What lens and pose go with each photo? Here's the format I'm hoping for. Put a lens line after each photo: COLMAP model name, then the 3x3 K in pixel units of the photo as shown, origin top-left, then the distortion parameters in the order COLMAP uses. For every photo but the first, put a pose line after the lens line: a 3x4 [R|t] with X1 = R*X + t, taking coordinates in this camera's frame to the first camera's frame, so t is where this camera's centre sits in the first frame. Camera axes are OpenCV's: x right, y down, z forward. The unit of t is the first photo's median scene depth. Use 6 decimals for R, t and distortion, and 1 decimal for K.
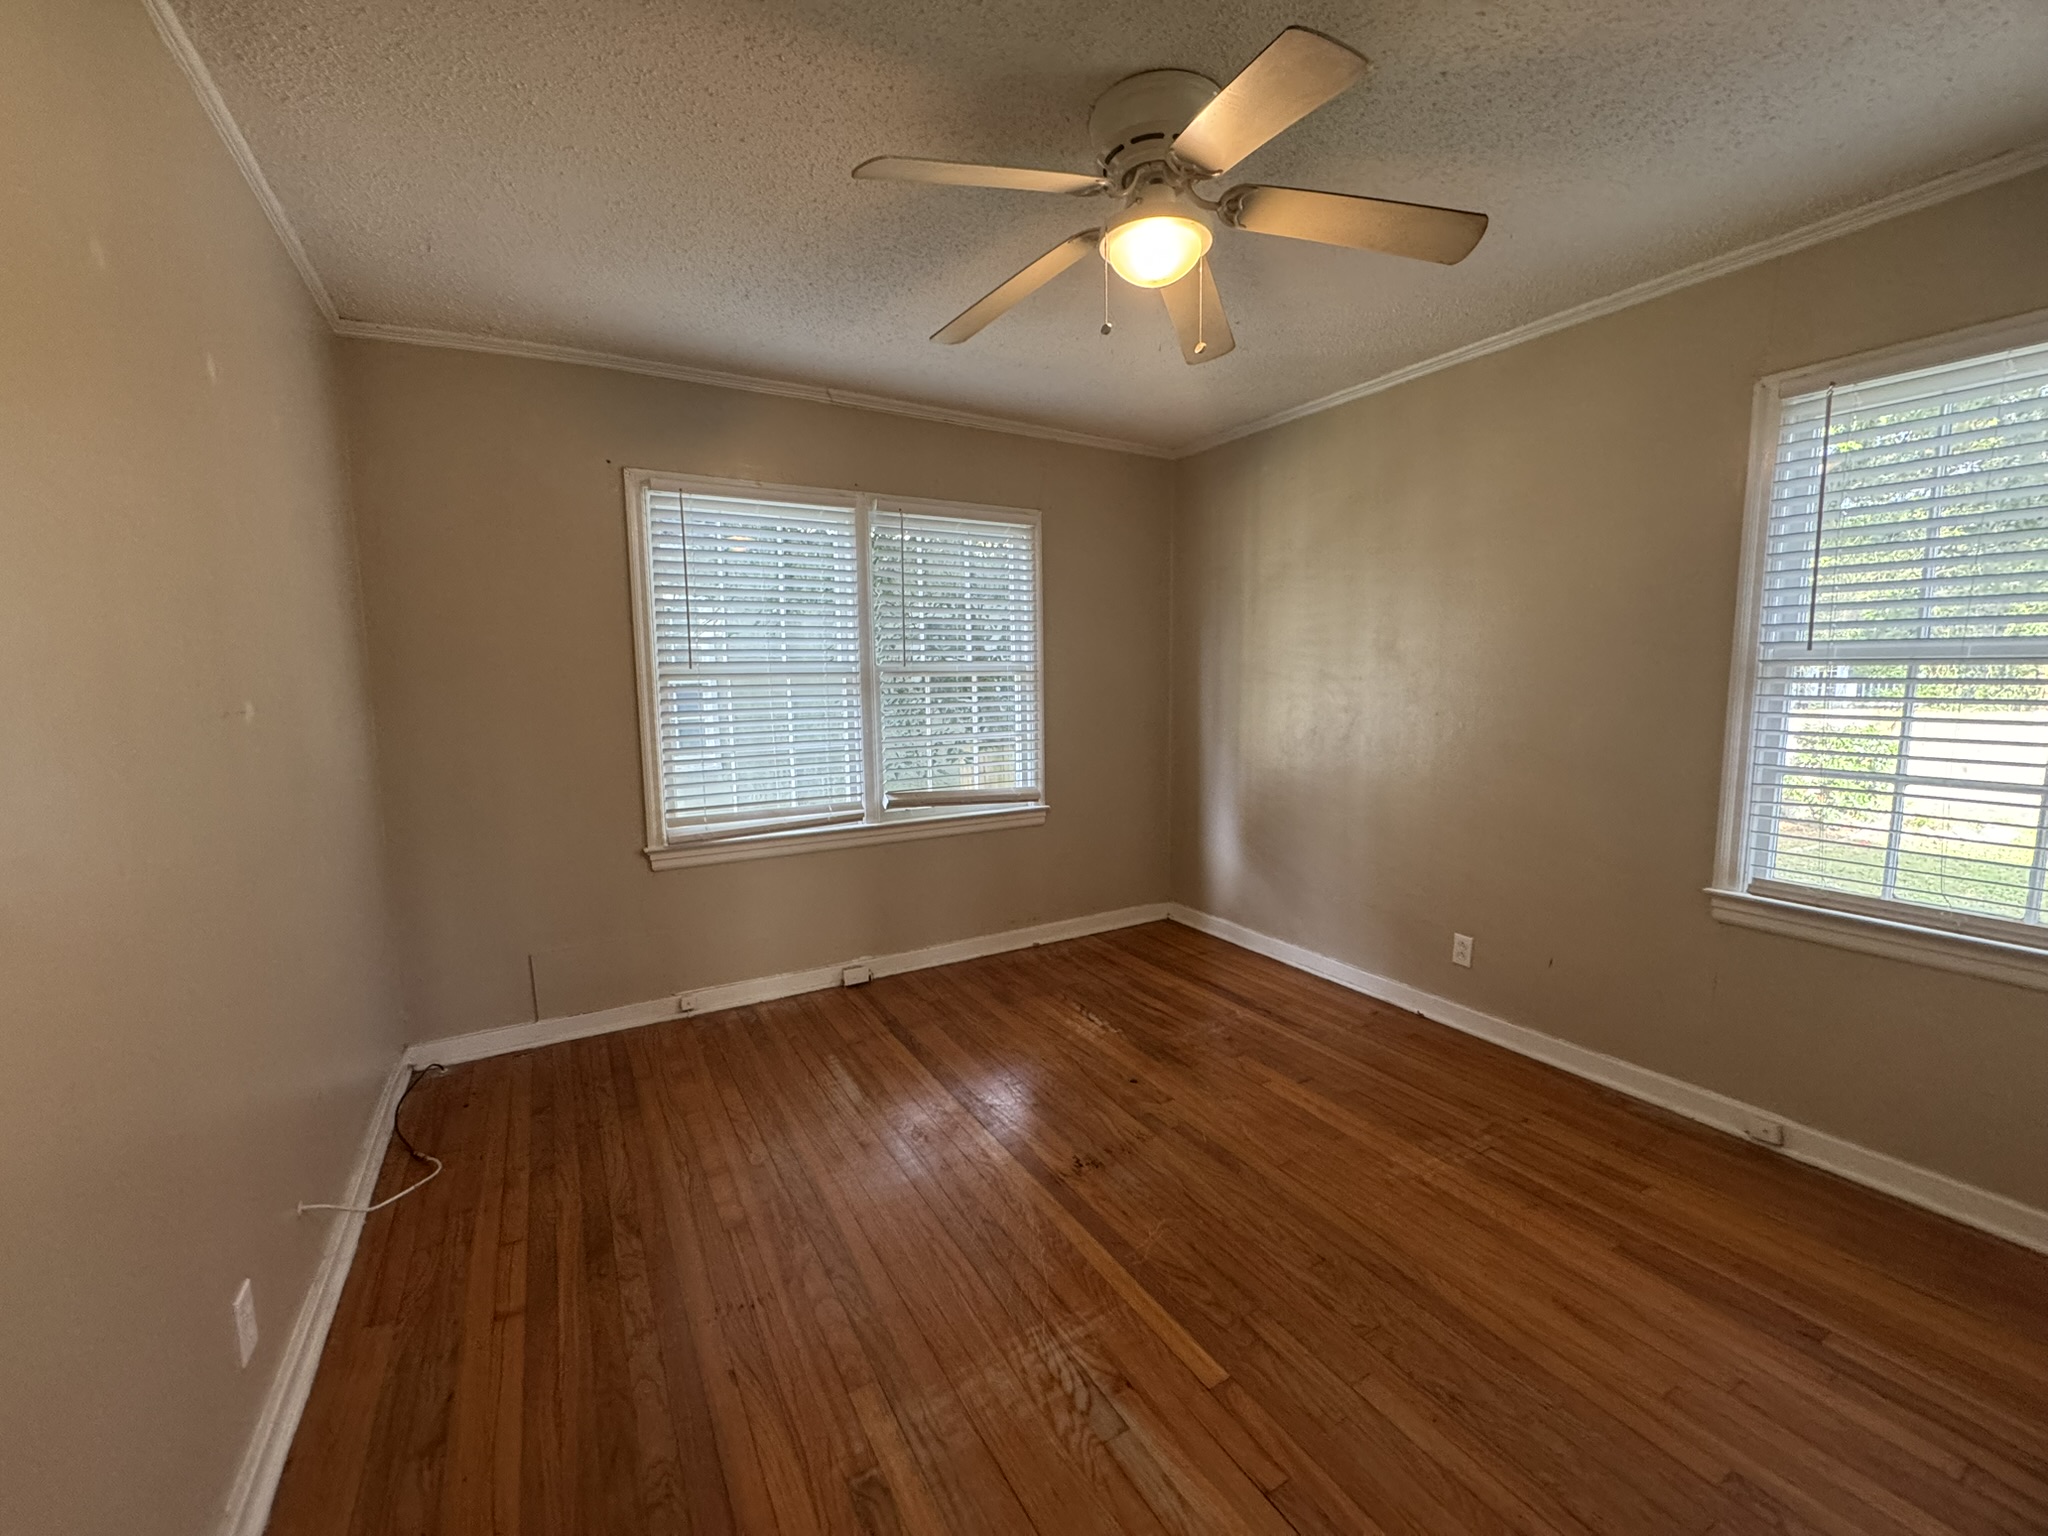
lens RADIAL K [[819.6, 0, 1024.0], [0, 819.6, 768.0], [0, 0, 1]] dist [-0.003360, -0.000114]
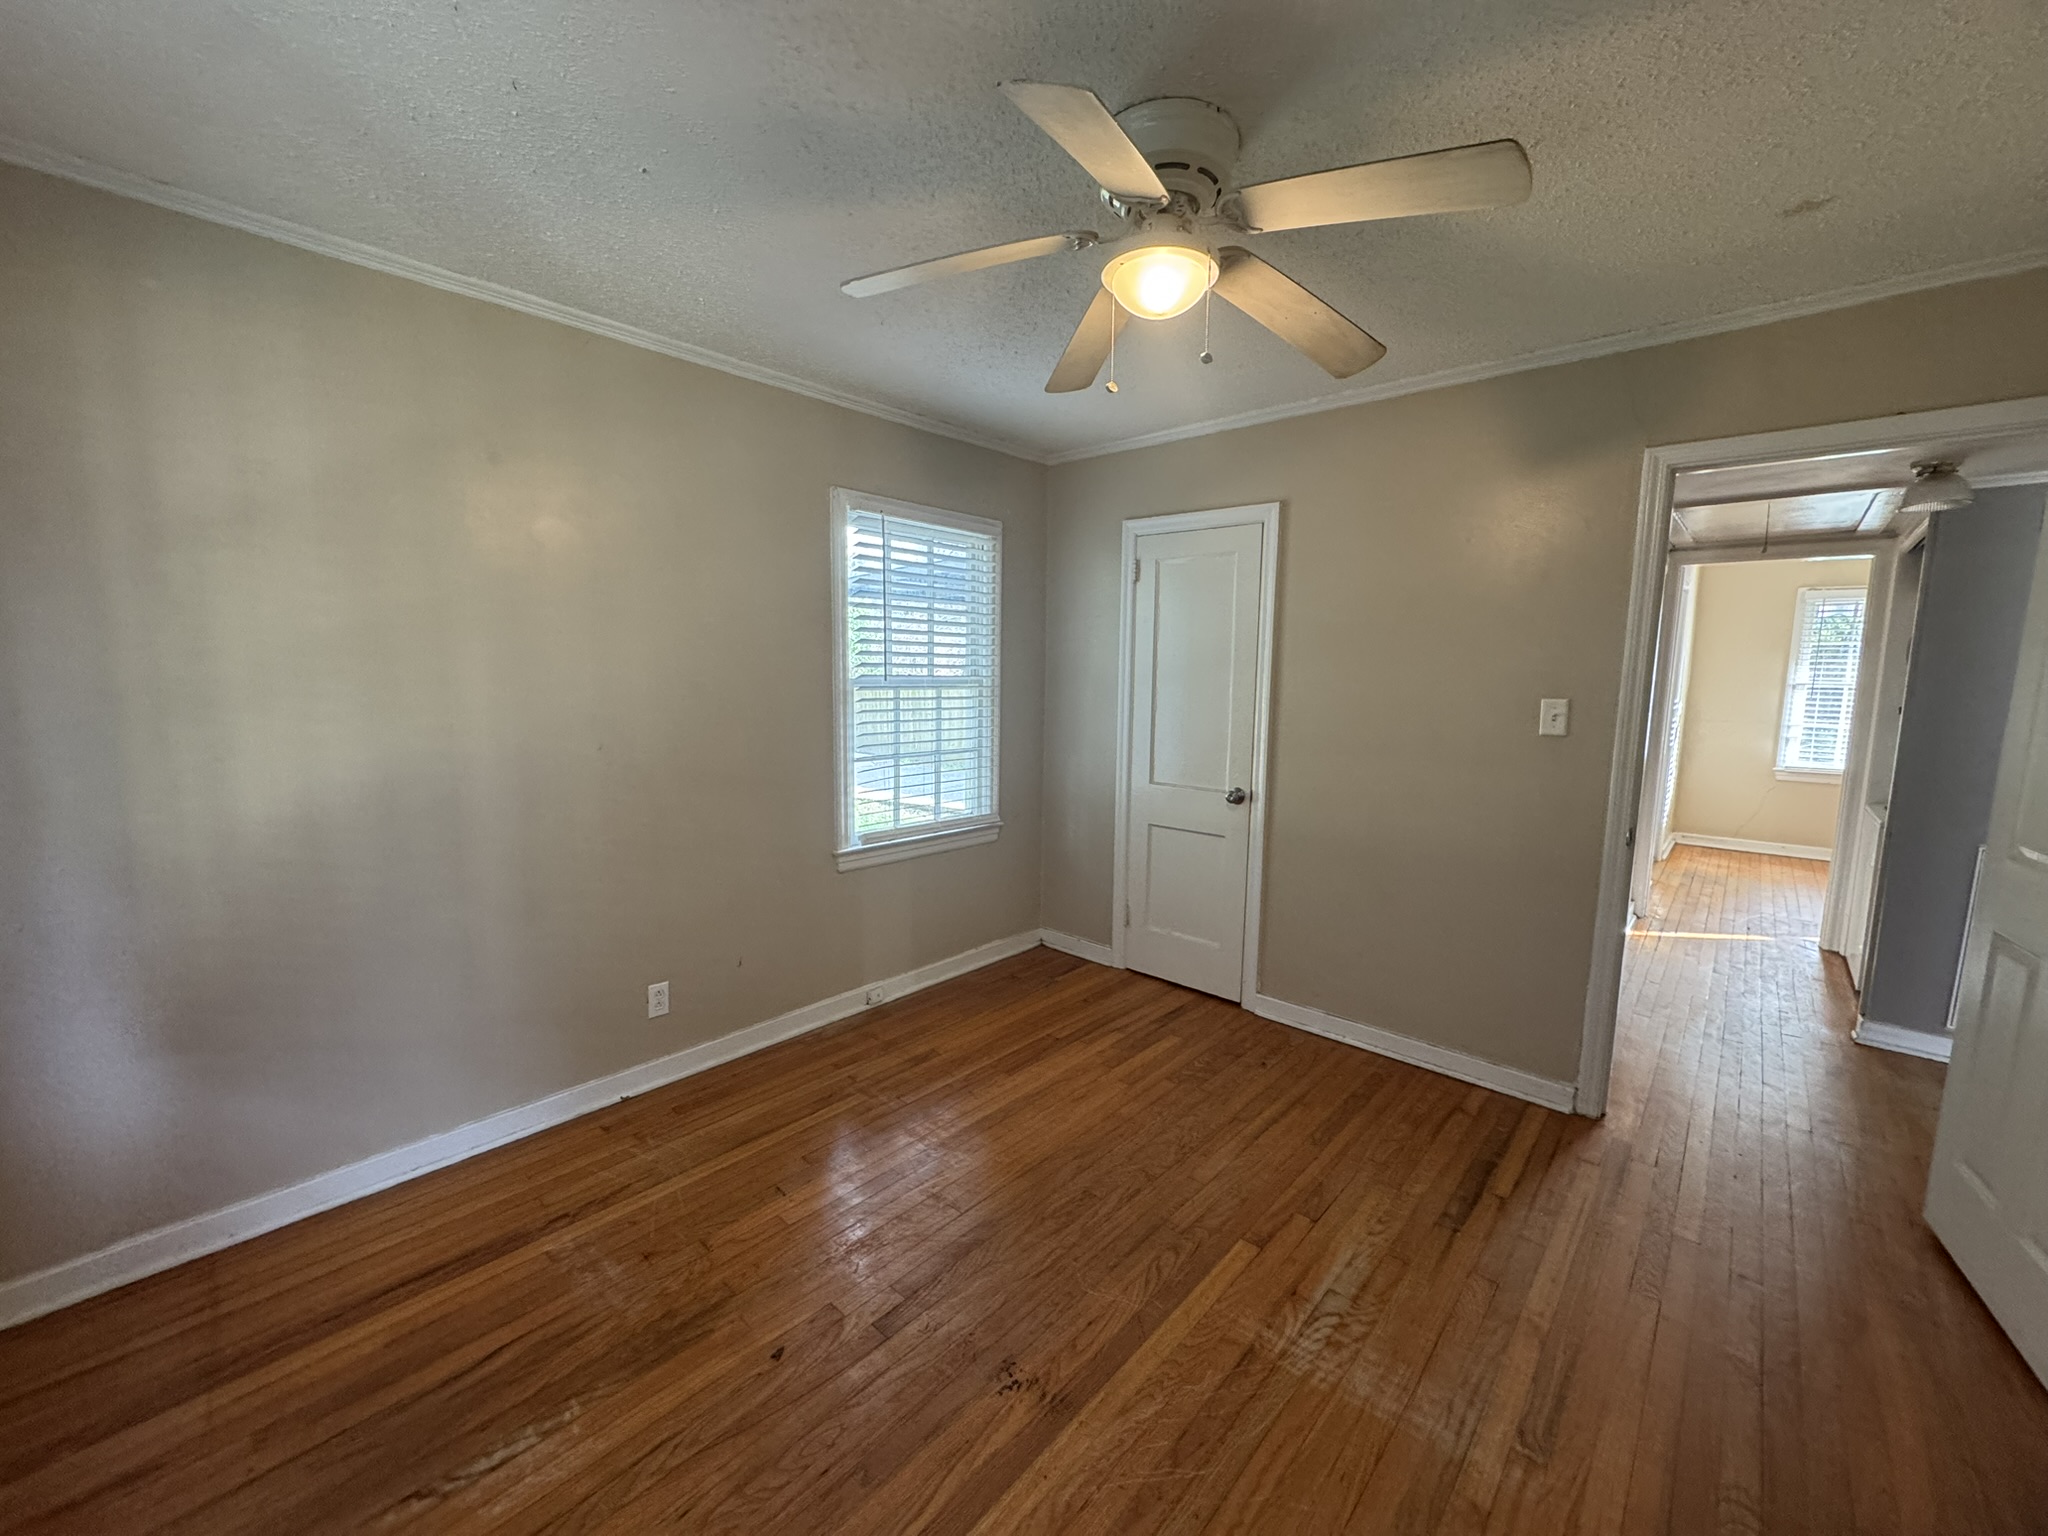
lens RADIAL K [[819.6, 0, 1024.0], [0, 819.6, 768.0], [0, 0, 1]] dist [-0.003360, -0.000114]
pose [[-0.303366, -0.111932, 0.946277, -0.635133], [0.100762, 0.983740, 0.148666, -0.189401], [-0.947532, 0.140449, -0.287155, 1.254813]]
